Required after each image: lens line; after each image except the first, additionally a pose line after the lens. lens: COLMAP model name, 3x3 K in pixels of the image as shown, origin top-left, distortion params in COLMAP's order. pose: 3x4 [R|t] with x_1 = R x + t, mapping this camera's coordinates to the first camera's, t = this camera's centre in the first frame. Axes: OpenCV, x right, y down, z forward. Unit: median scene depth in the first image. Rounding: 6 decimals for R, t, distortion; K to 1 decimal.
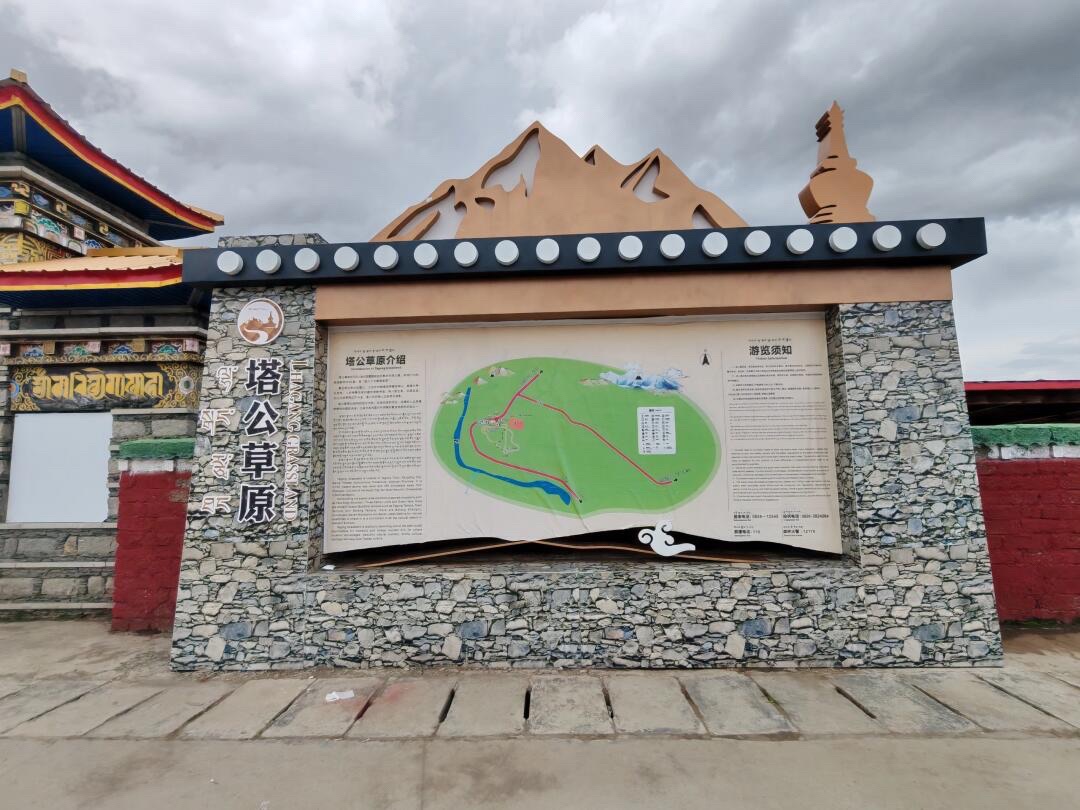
lens RADIAL K [[530.0, 0, 540.0], [0, 530.0, 405.0], [0, 0, 1]] dist [-0.003906, -0.000500]
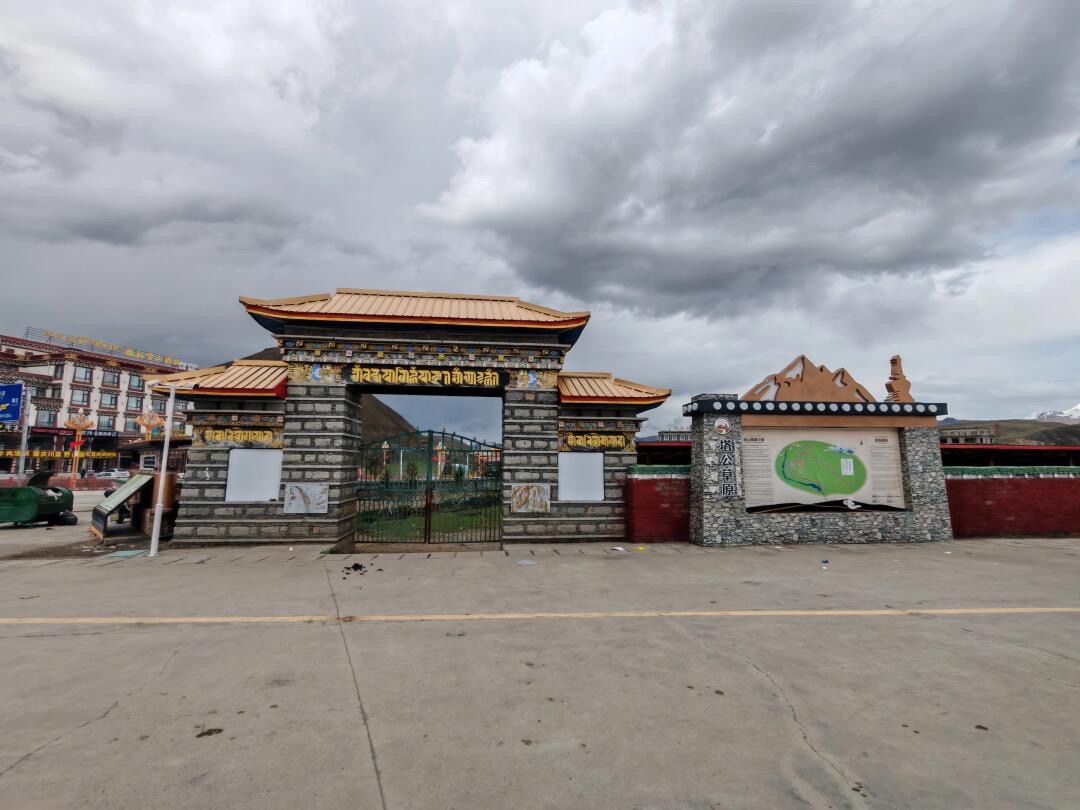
lens RADIAL K [[530.0, 0, 540.0], [0, 530.0, 405.0], [0, 0, 1]] dist [-0.003906, -0.000500]
pose [[0.987704, 0.037441, 0.151785, -1.960277], [-0.031783, 0.998713, -0.039530, -0.127246], [-0.153070, 0.034220, 0.987623, -1.684608]]
